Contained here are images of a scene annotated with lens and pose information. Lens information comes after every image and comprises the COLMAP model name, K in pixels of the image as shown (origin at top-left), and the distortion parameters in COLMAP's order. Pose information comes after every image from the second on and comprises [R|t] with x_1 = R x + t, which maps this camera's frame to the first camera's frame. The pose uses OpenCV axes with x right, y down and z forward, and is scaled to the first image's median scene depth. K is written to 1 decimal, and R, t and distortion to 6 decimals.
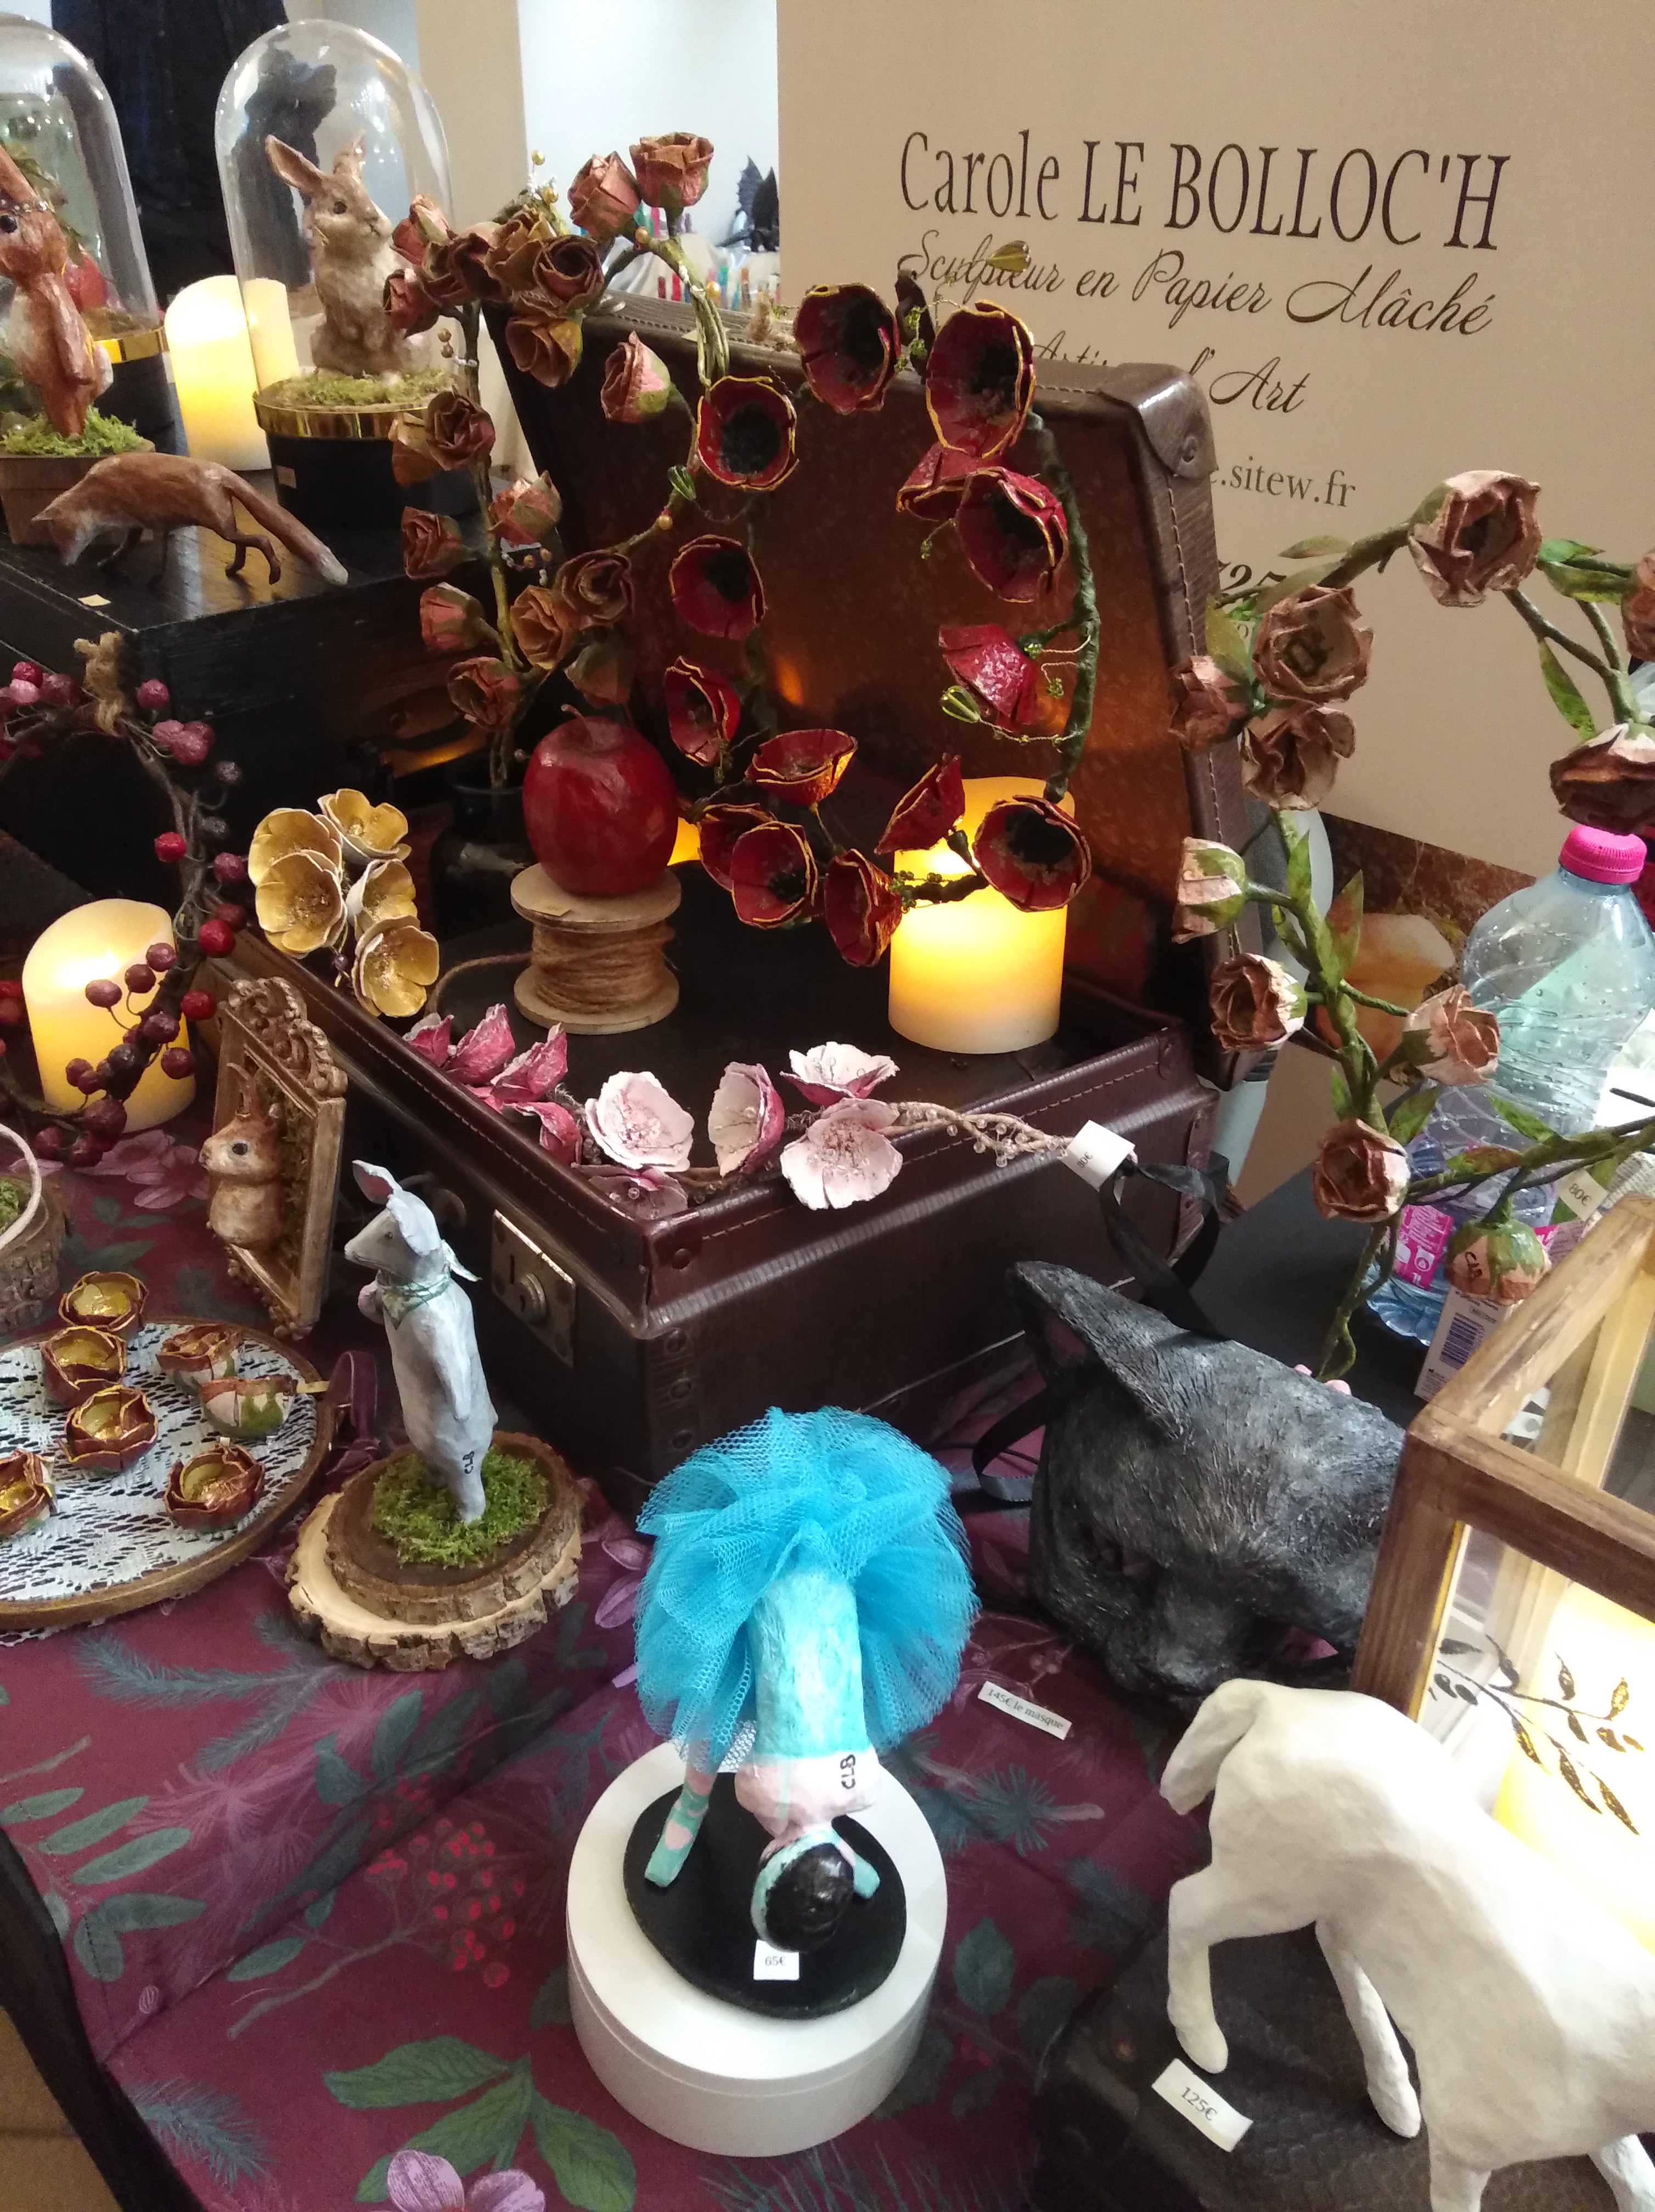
lens RADIAL K [[1705.8, 0, 805.2], [0, 1705.8, 1103.5], [0, 0, 1]] dist [0.054493, -0.048625]
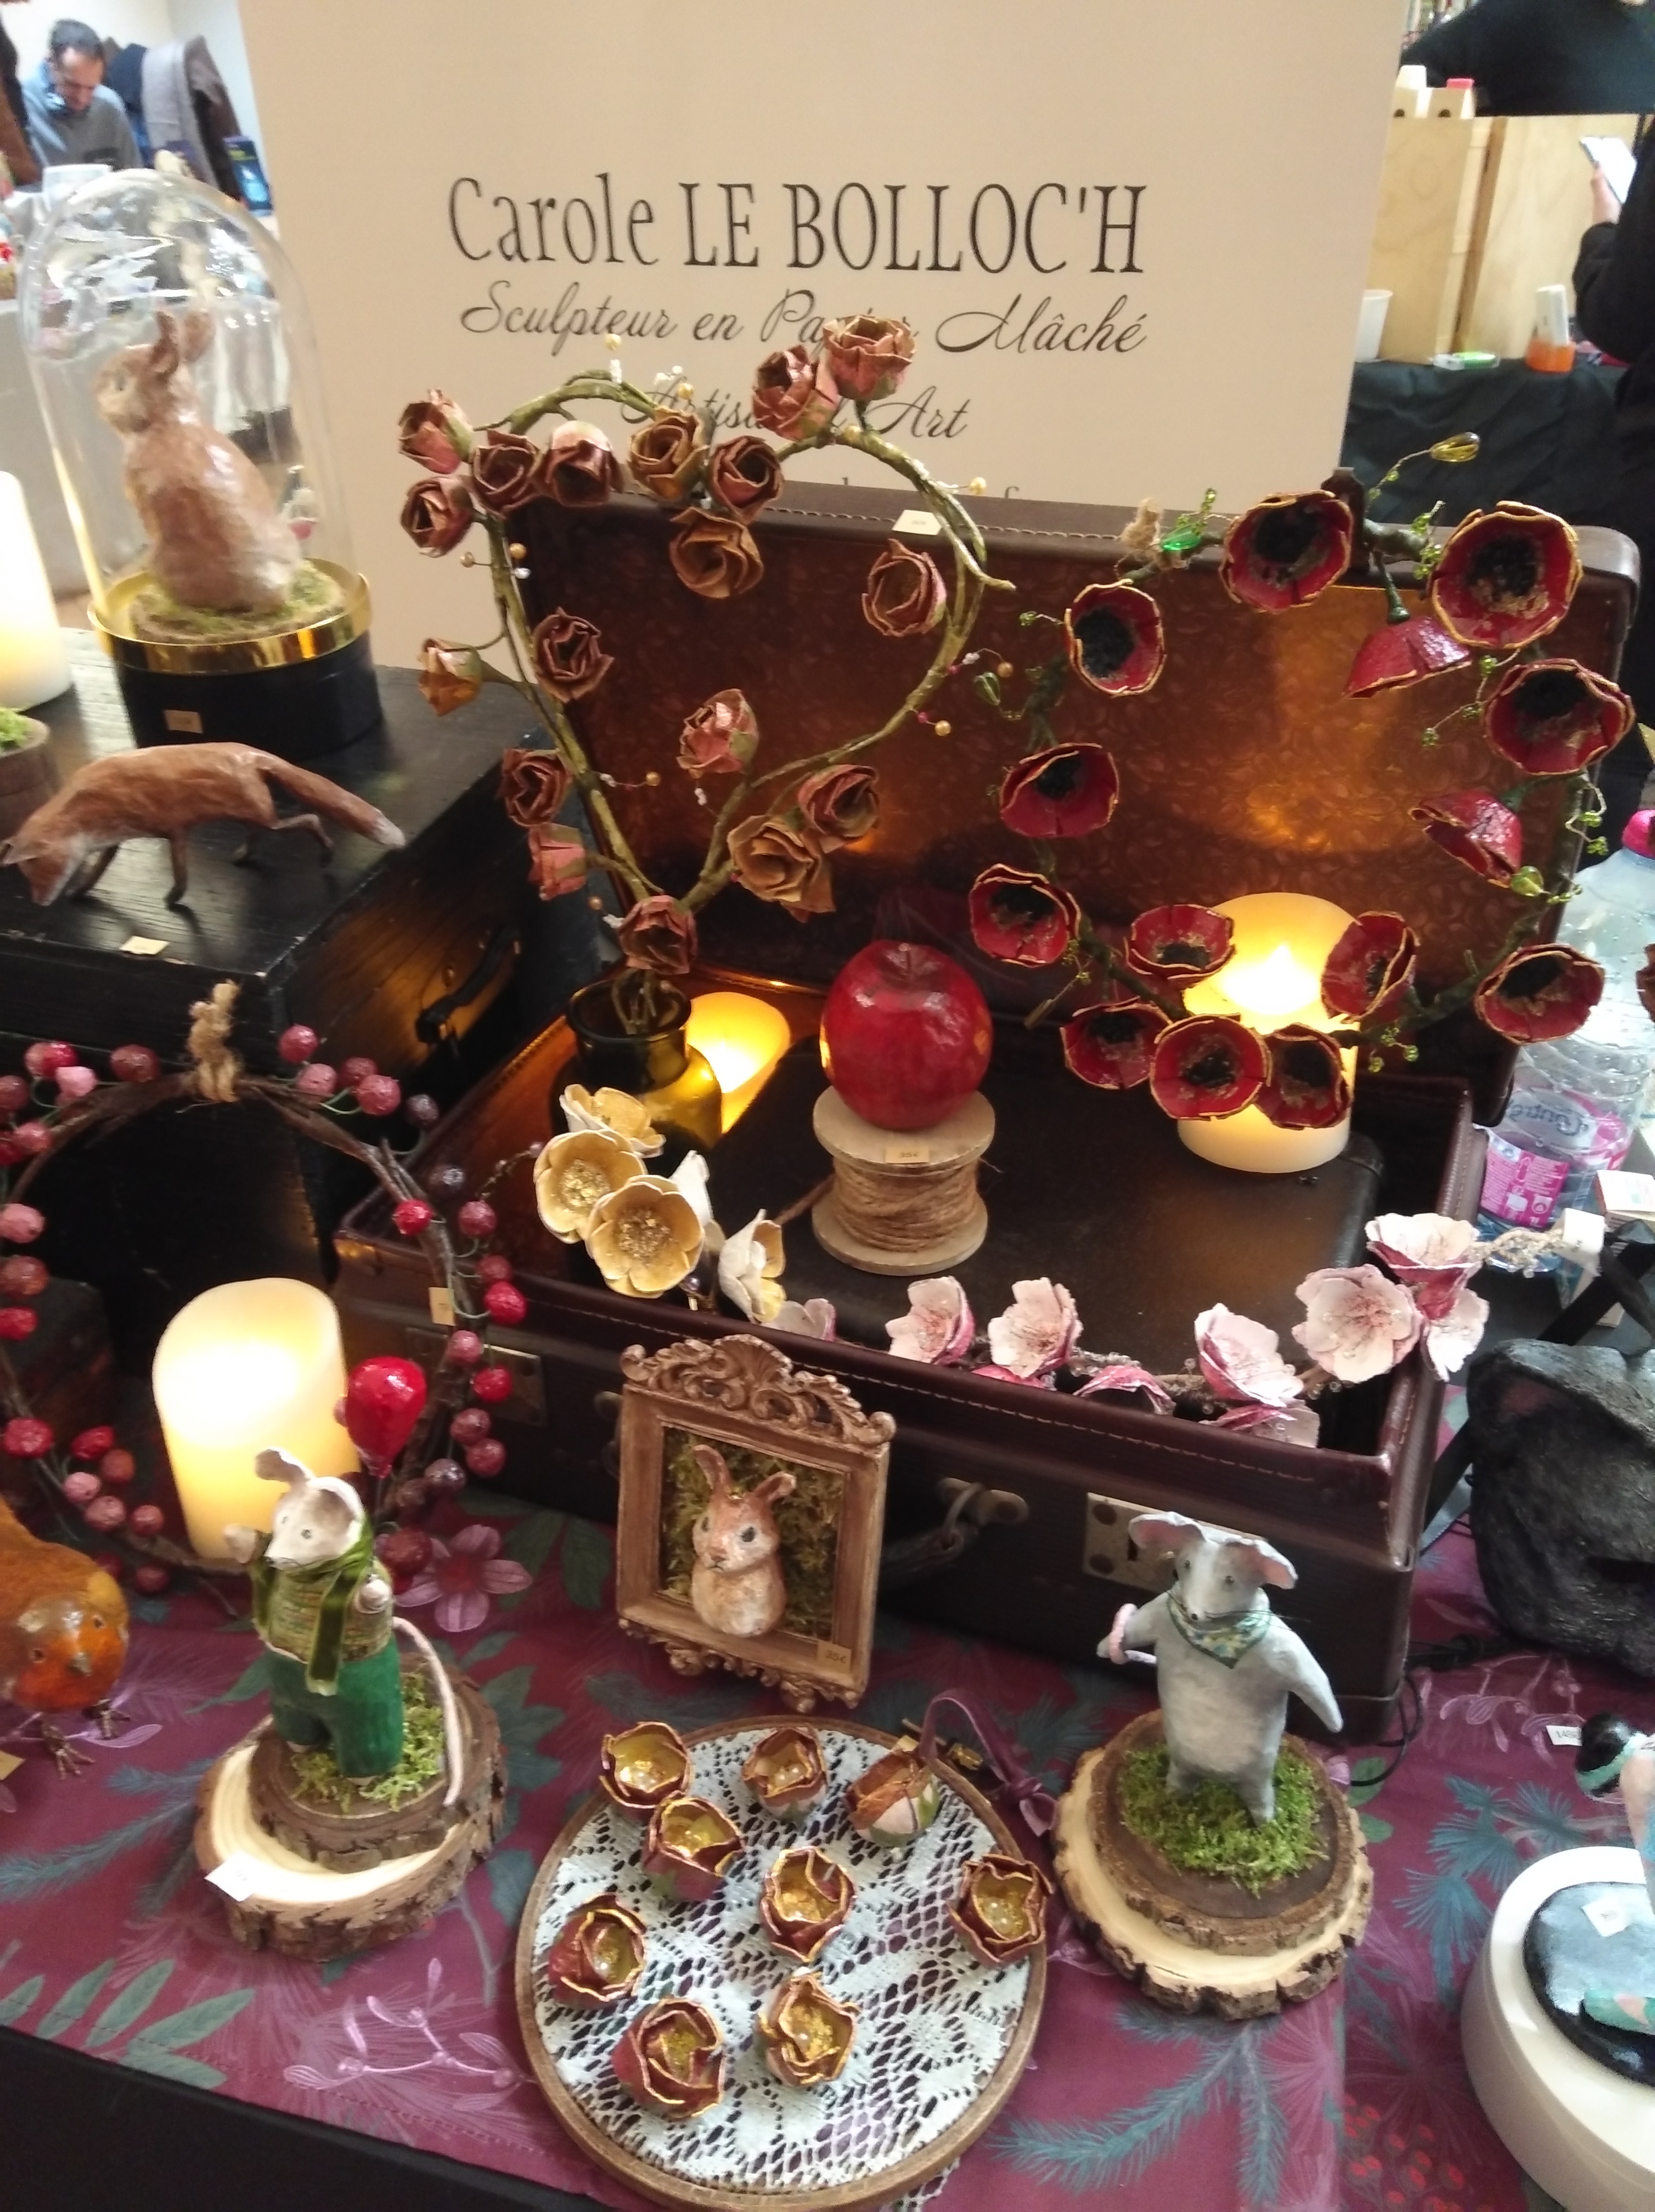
lens RADIAL K [[1705.8, 0, 827.9], [0, 1705.8, 1112.2], [0, 0, 1]] dist [0.054493, -0.048625]
pose [[0.865162, -0.296738, 0.404278, -0.330871], [0.279306, 0.954662, 0.102999, -0.145795], [-0.416512, 0.023807, 0.908818, 0.106220]]
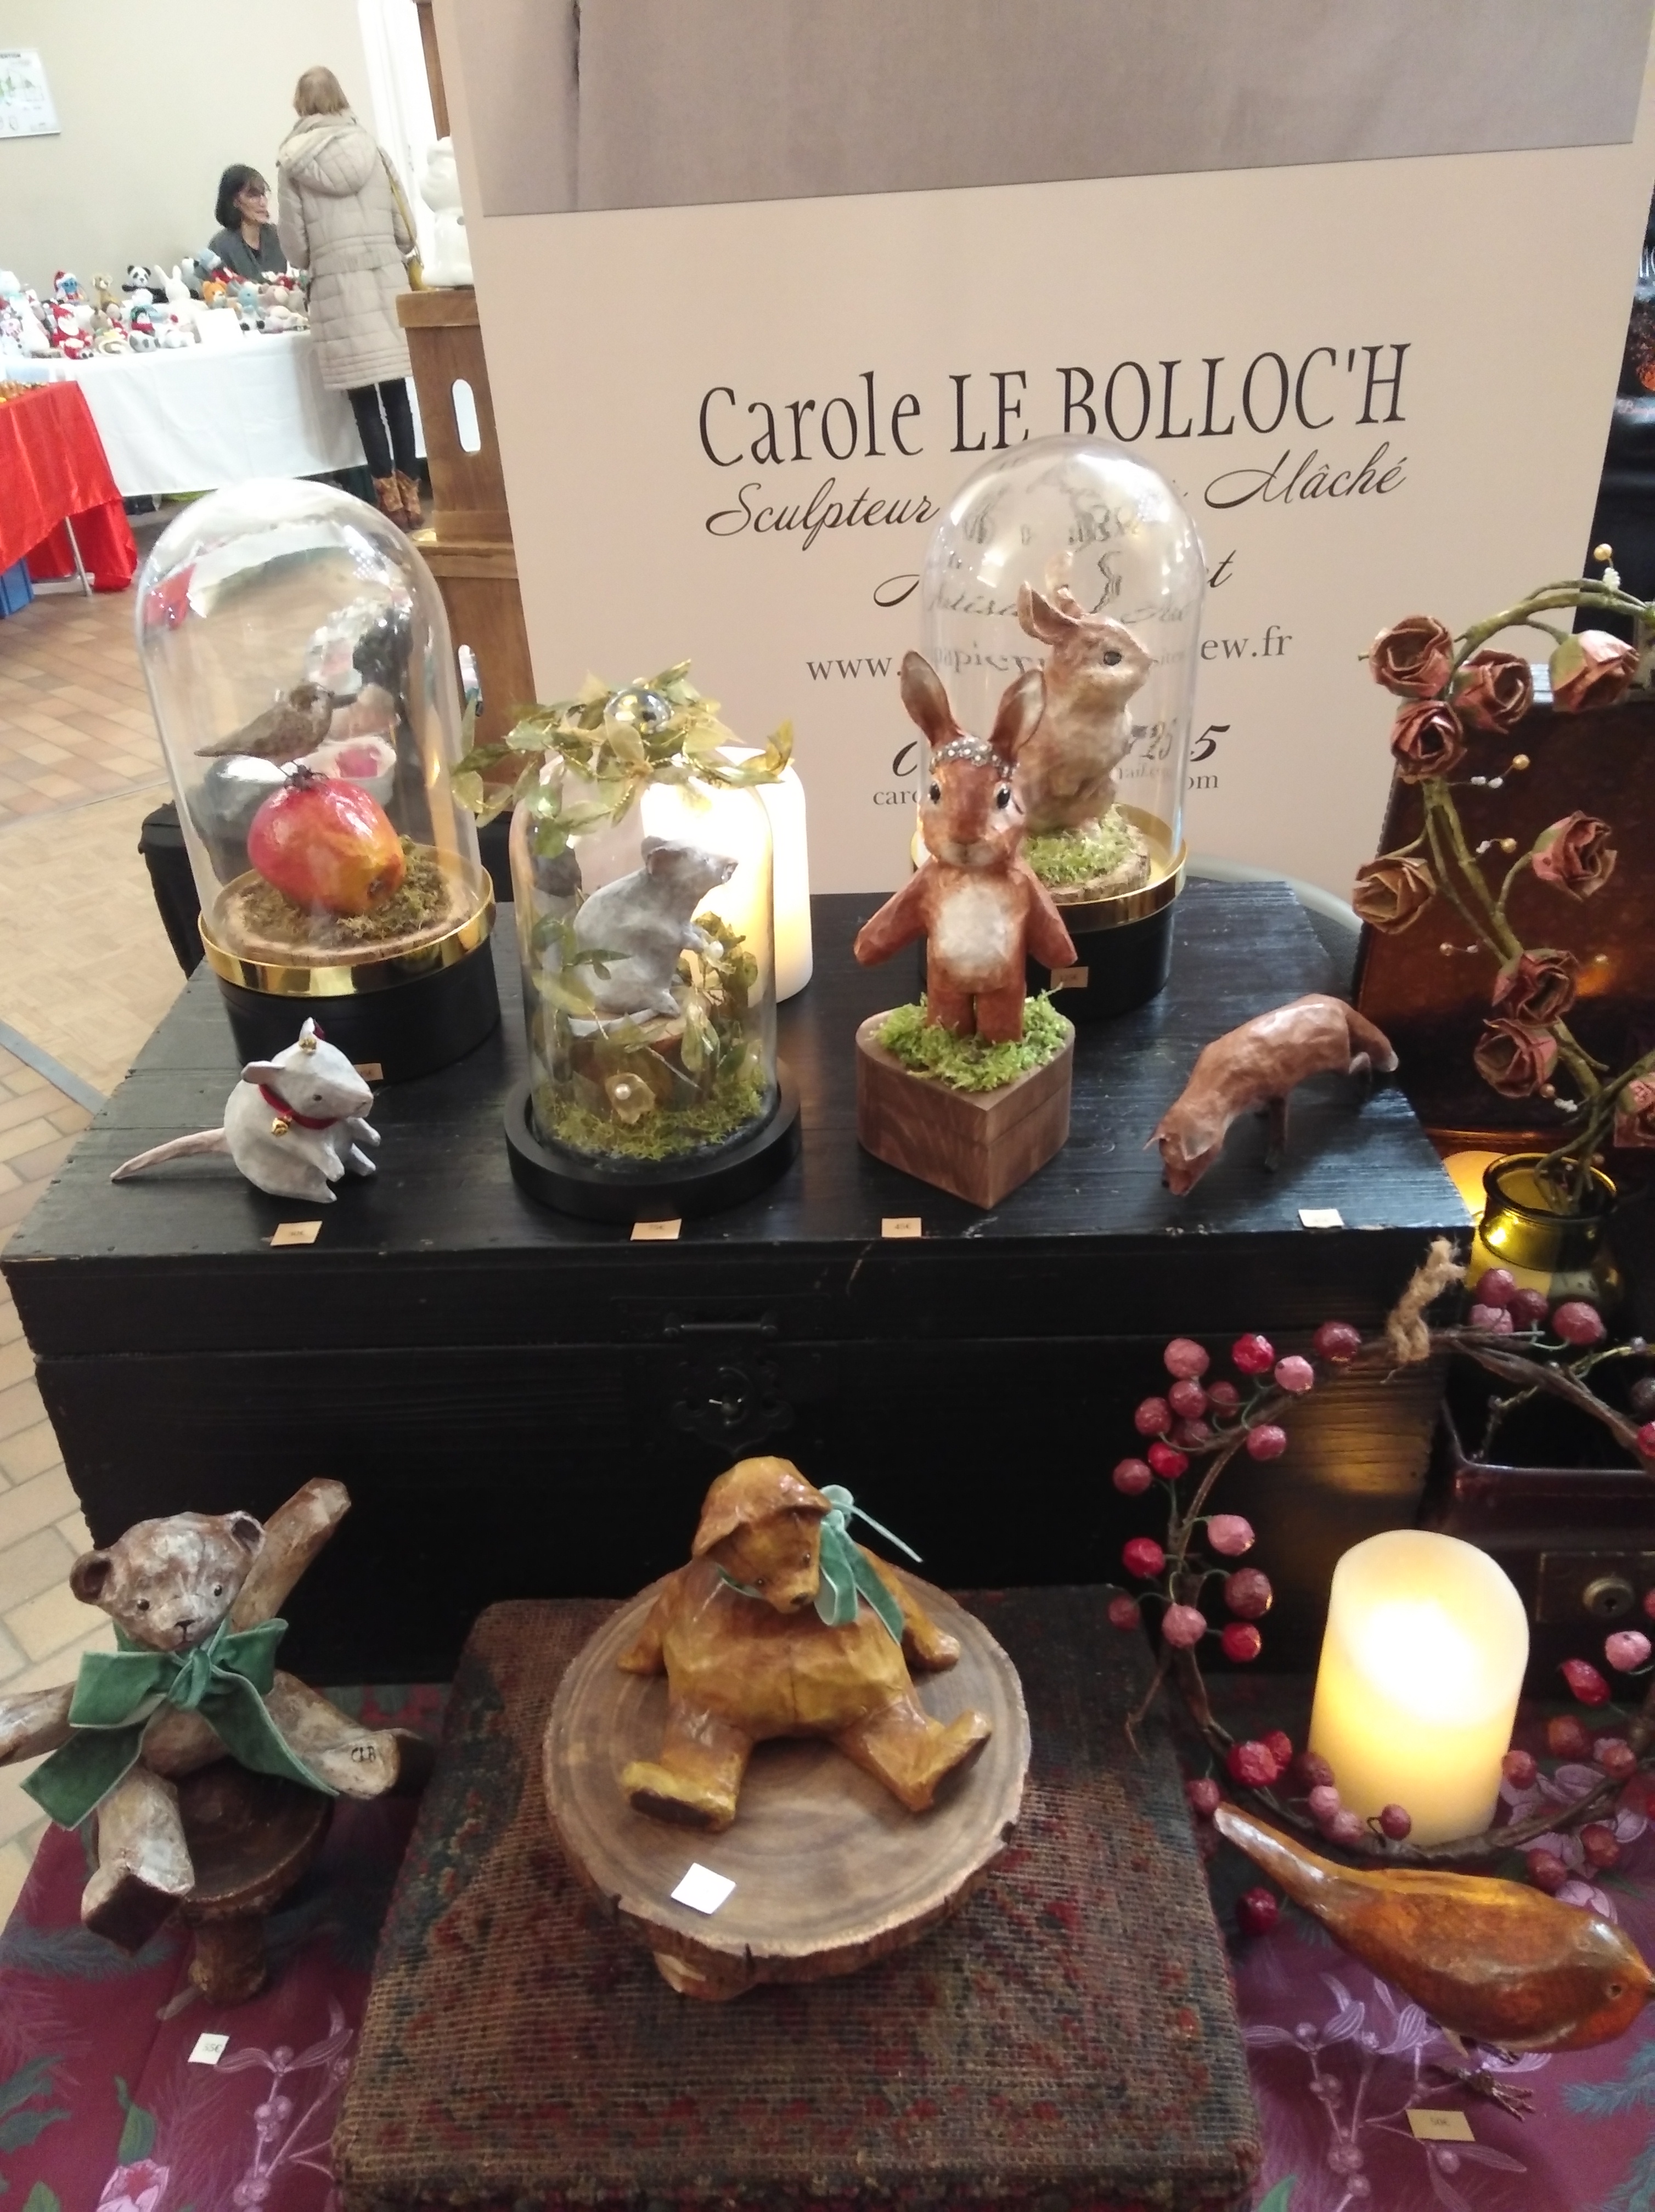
lens RADIAL K [[1705.8, 0, 821.8], [0, 1705.8, 1098.0], [0, 0, 1]] dist [0.054493, -0.048625]
pose [[0.697850, -0.403603, 0.591701, -0.674343], [0.421637, 0.899296, 0.116139, -0.352471], [-0.578988, 0.168435, 0.797748, 0.350894]]
